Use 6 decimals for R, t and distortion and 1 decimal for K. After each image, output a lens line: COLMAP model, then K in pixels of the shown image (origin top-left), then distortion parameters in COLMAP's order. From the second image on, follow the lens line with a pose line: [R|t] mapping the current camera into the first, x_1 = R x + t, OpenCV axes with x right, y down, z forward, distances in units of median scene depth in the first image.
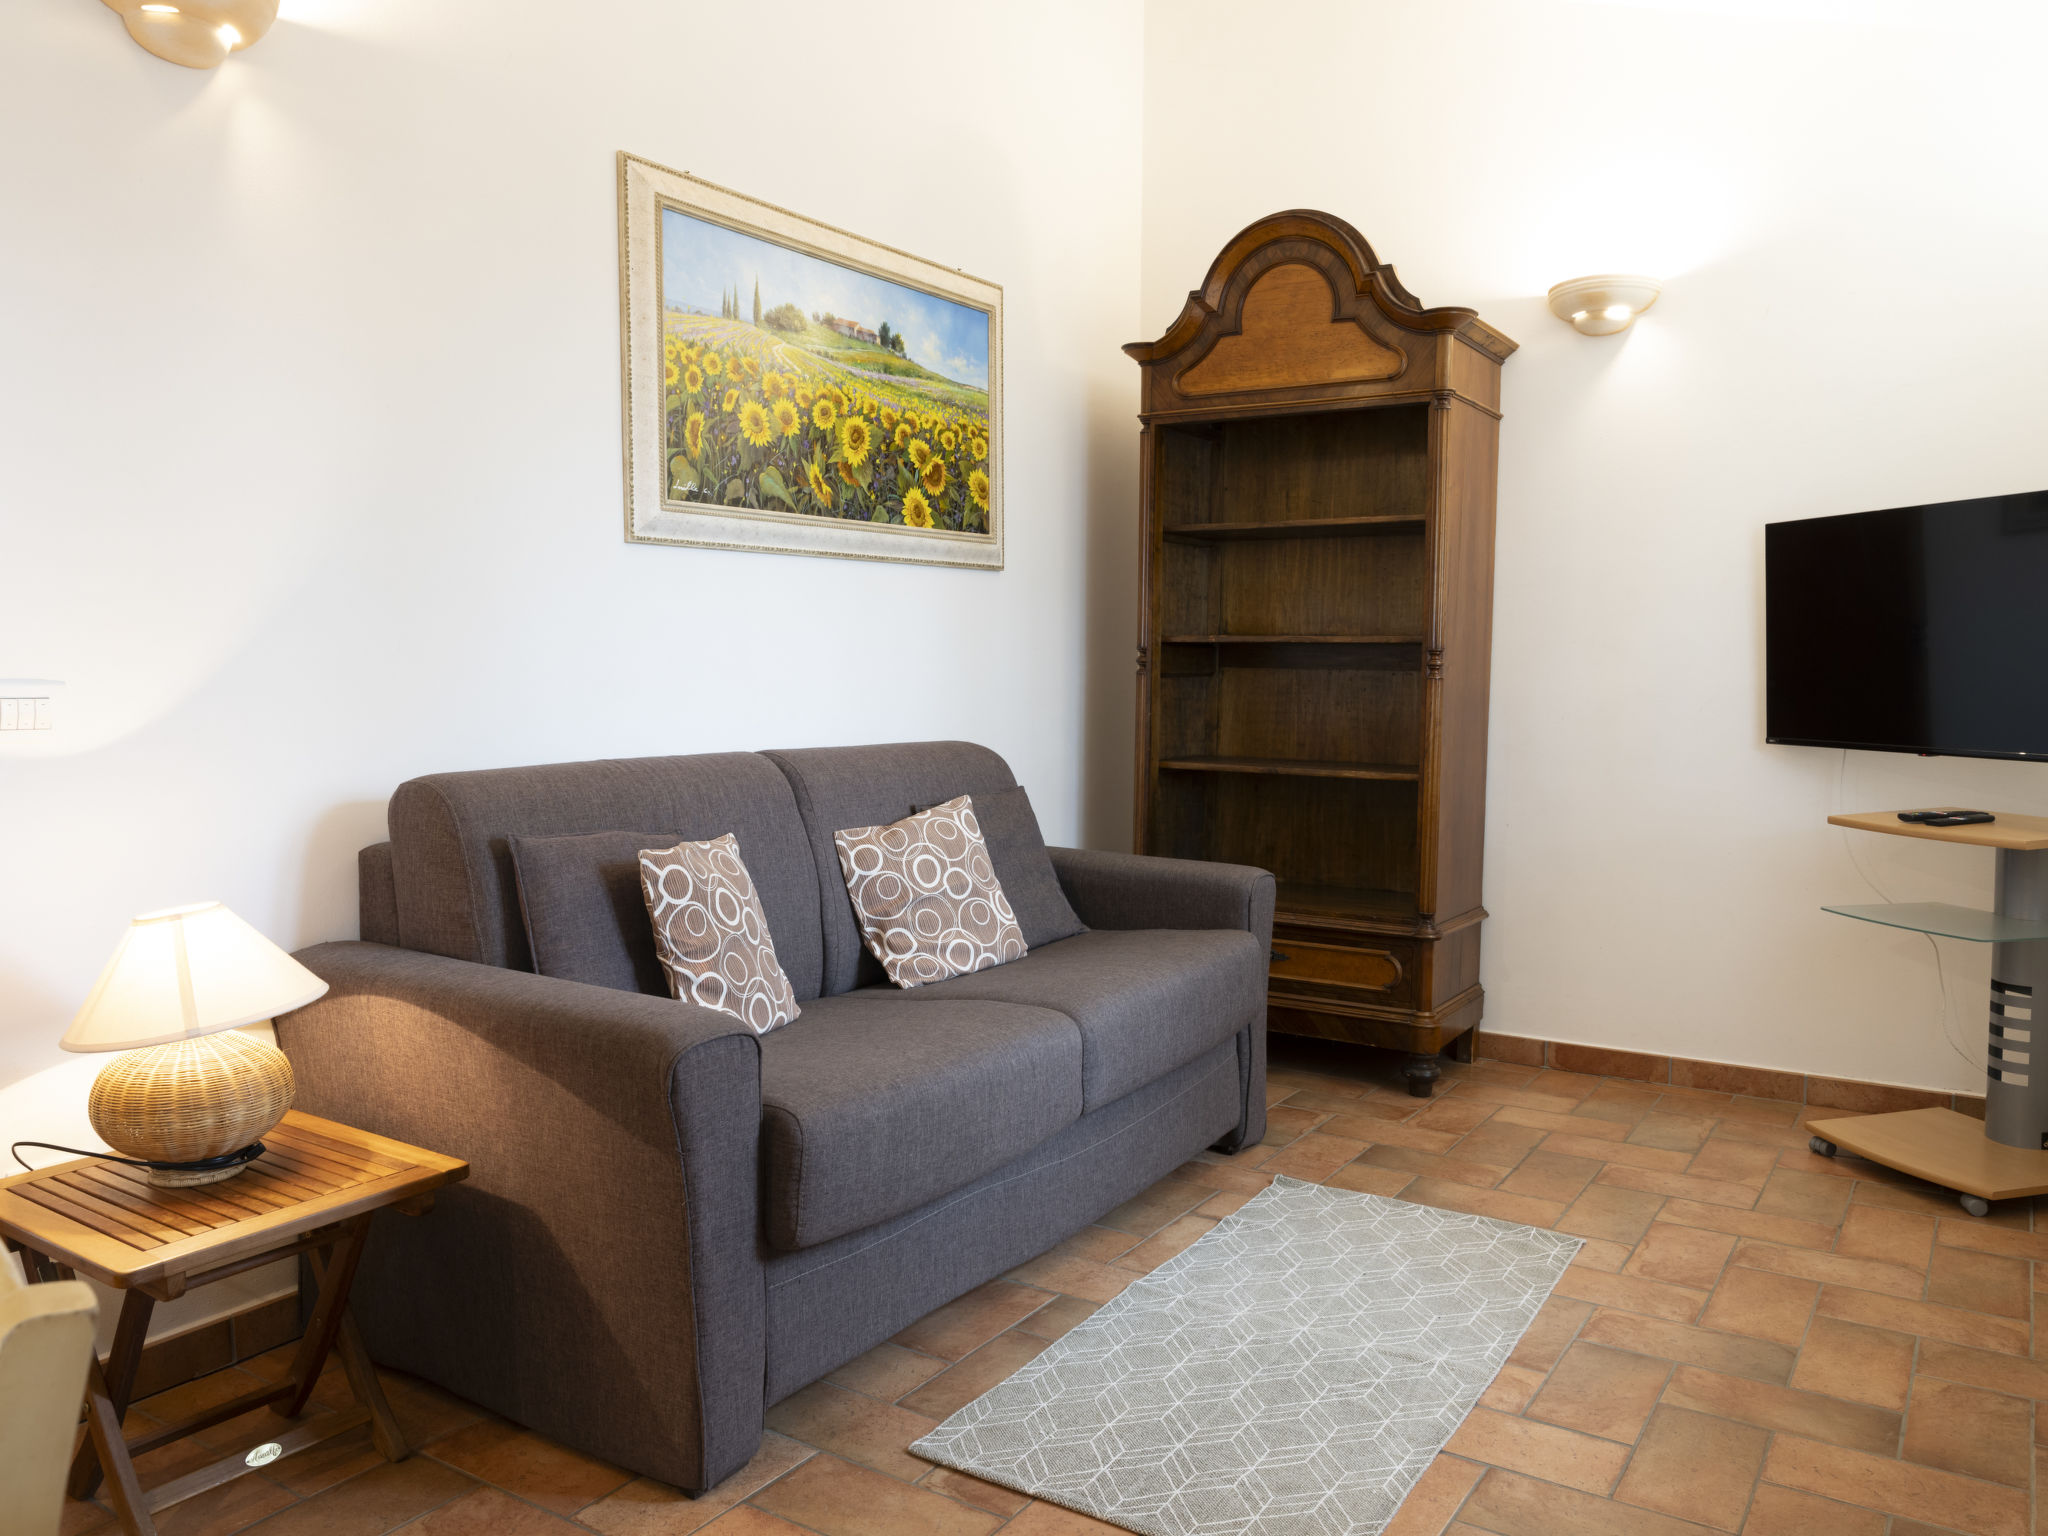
lens RADIAL K [[1526.4, 0, 1026.7], [0, 1526.4, 772.3], [0, 0, 1]] dist [-0.006613, -0.007143]
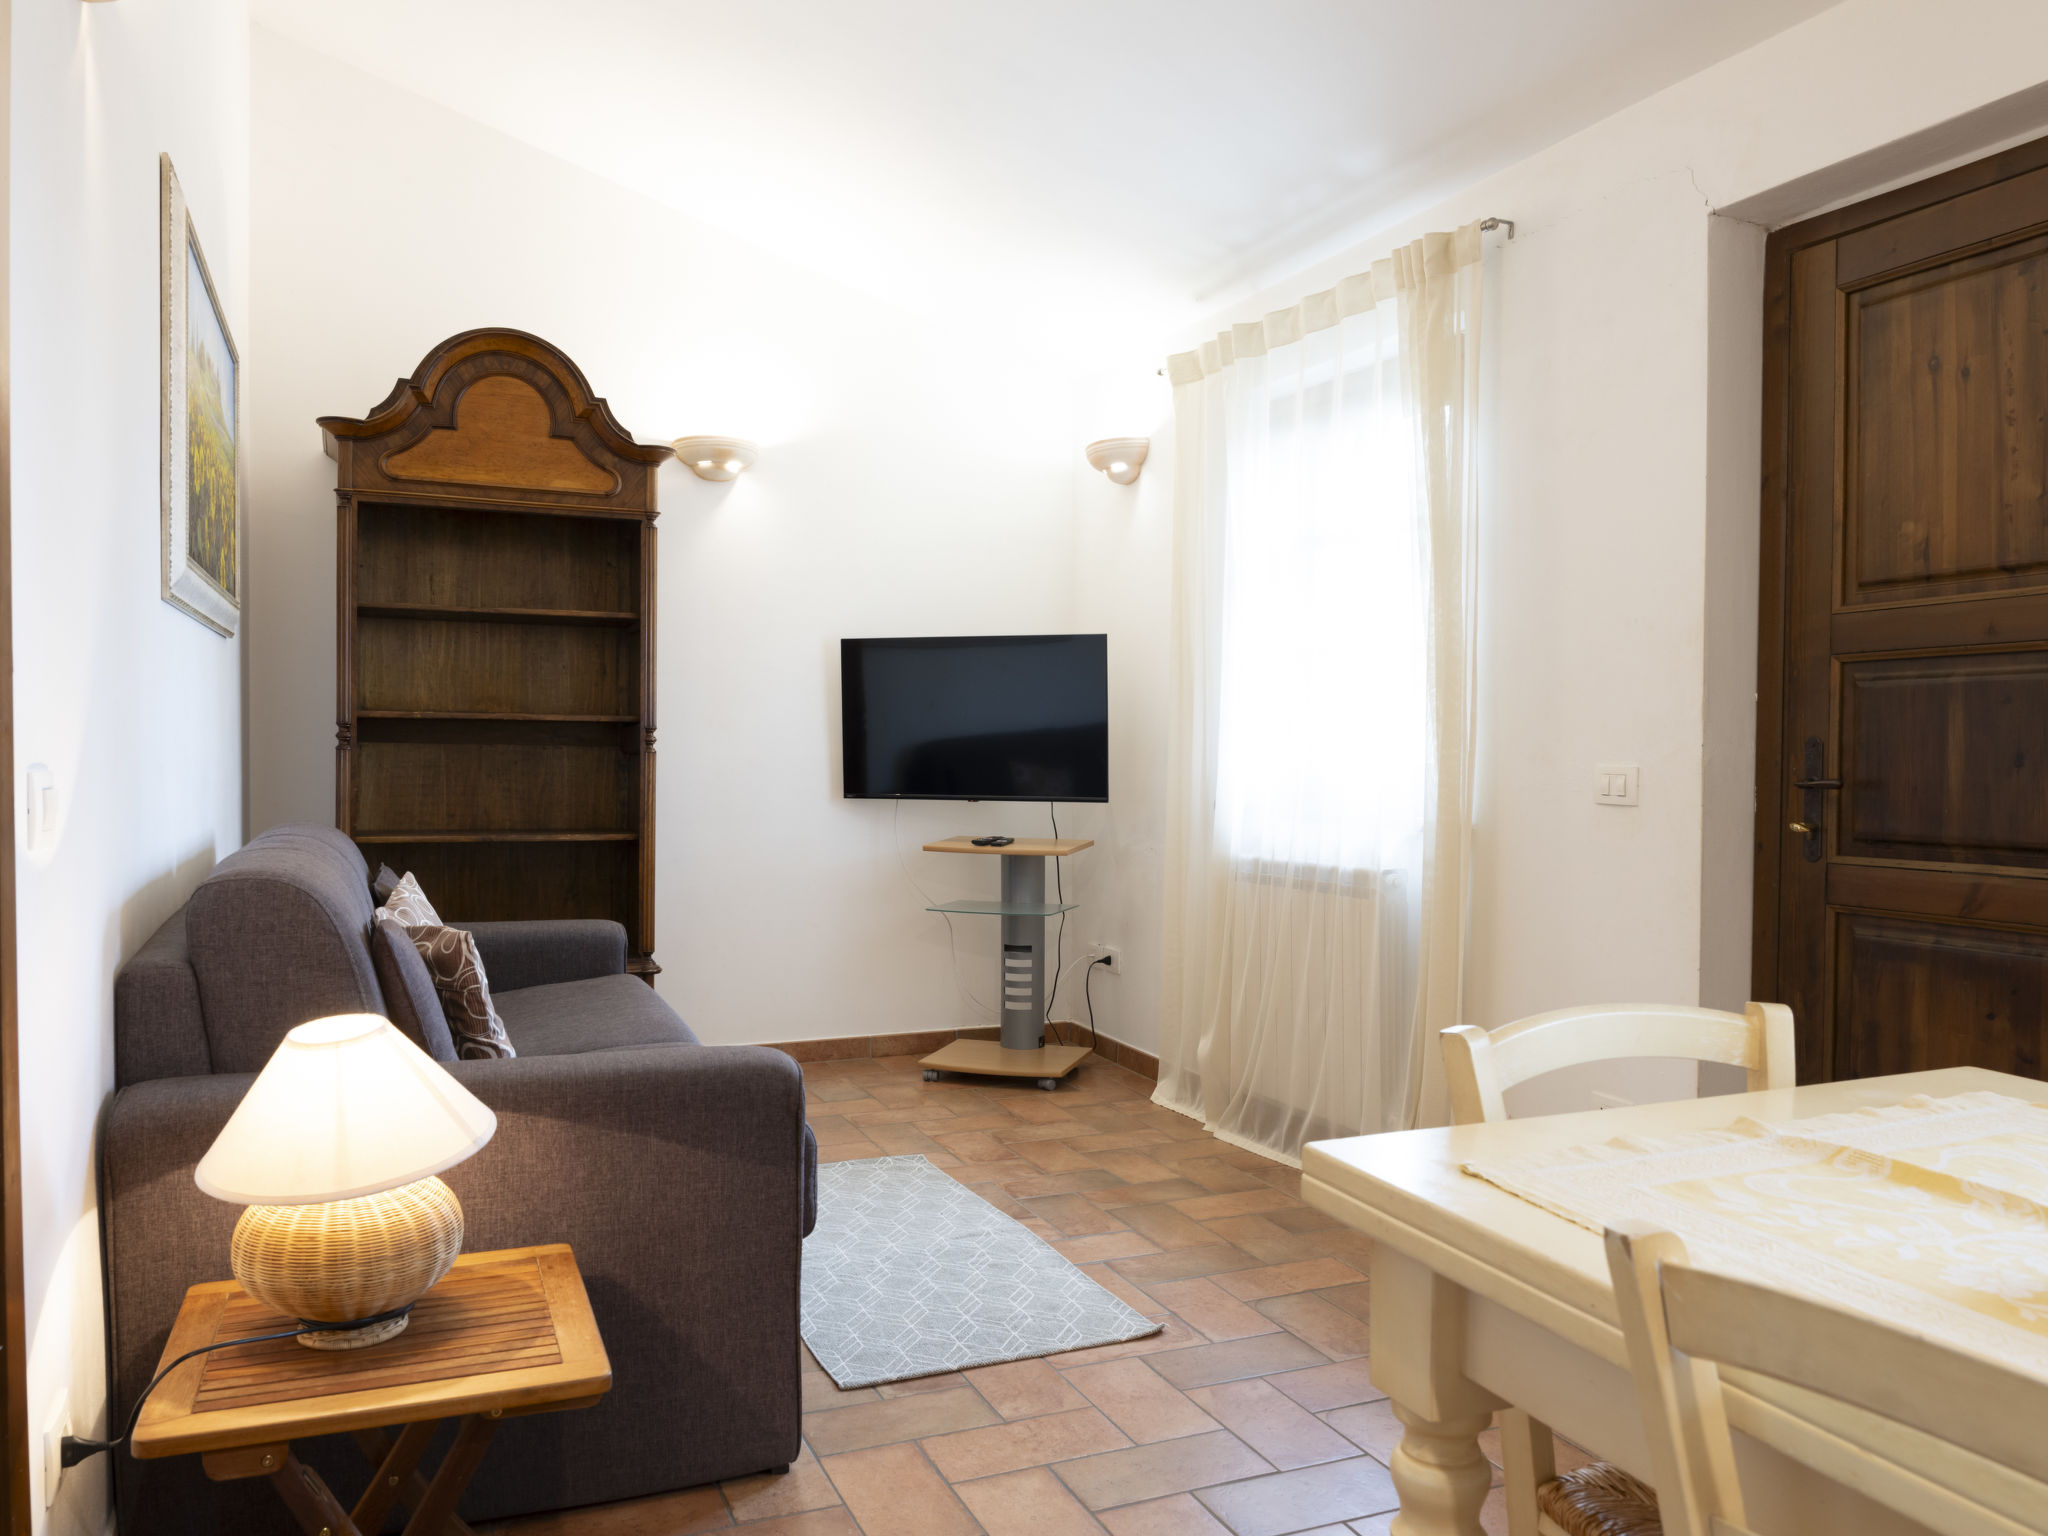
lens RADIAL K [[1526.4, 0, 1026.7], [0, 1526.4, 772.3], [0, 0, 1]] dist [-0.006613, -0.007143]
pose [[0.553607, -0.015986, 0.832624, -0.632258], [0.054830, 0.998346, -0.017288, -0.010361], [-0.830971, 0.055224, 0.553568, 0.112714]]
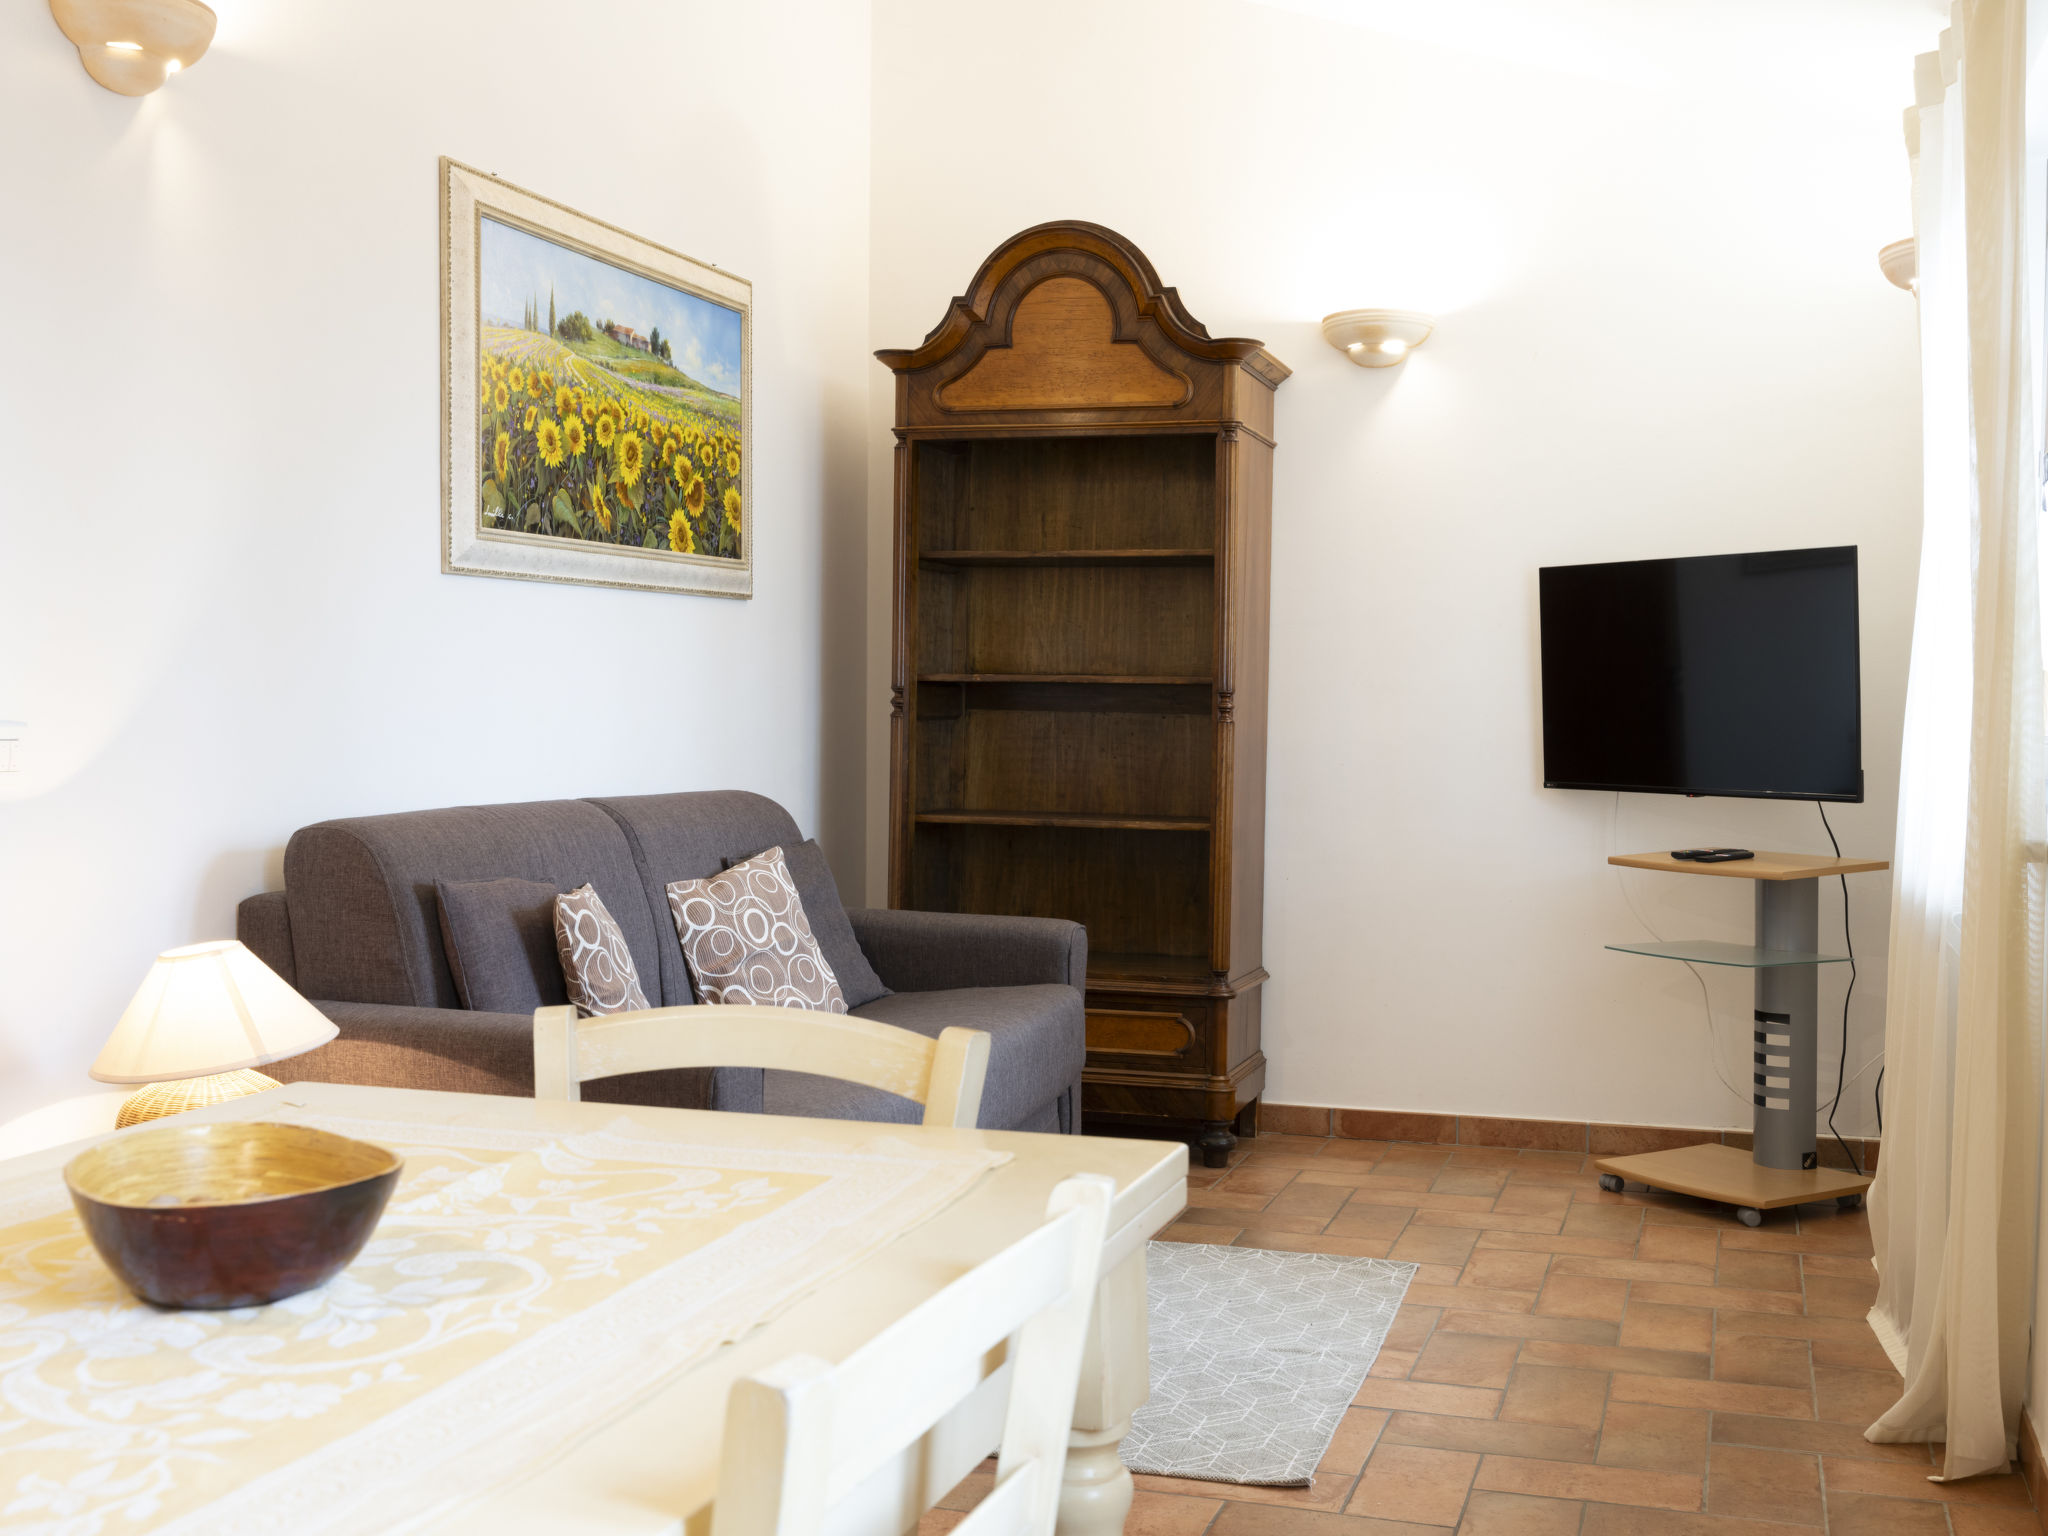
lens RADIAL K [[2241.6, 0, 1024.5], [0, 2241.6, 773.6], [0, 0, 1]] dist [-0.002232, 0.016026]
pose [[0.964229, -0.004627, 0.265030, -0.252641], [0.014811, 0.999226, -0.036442, 0.022150], [-0.264656, 0.039064, 0.963551, -0.351680]]
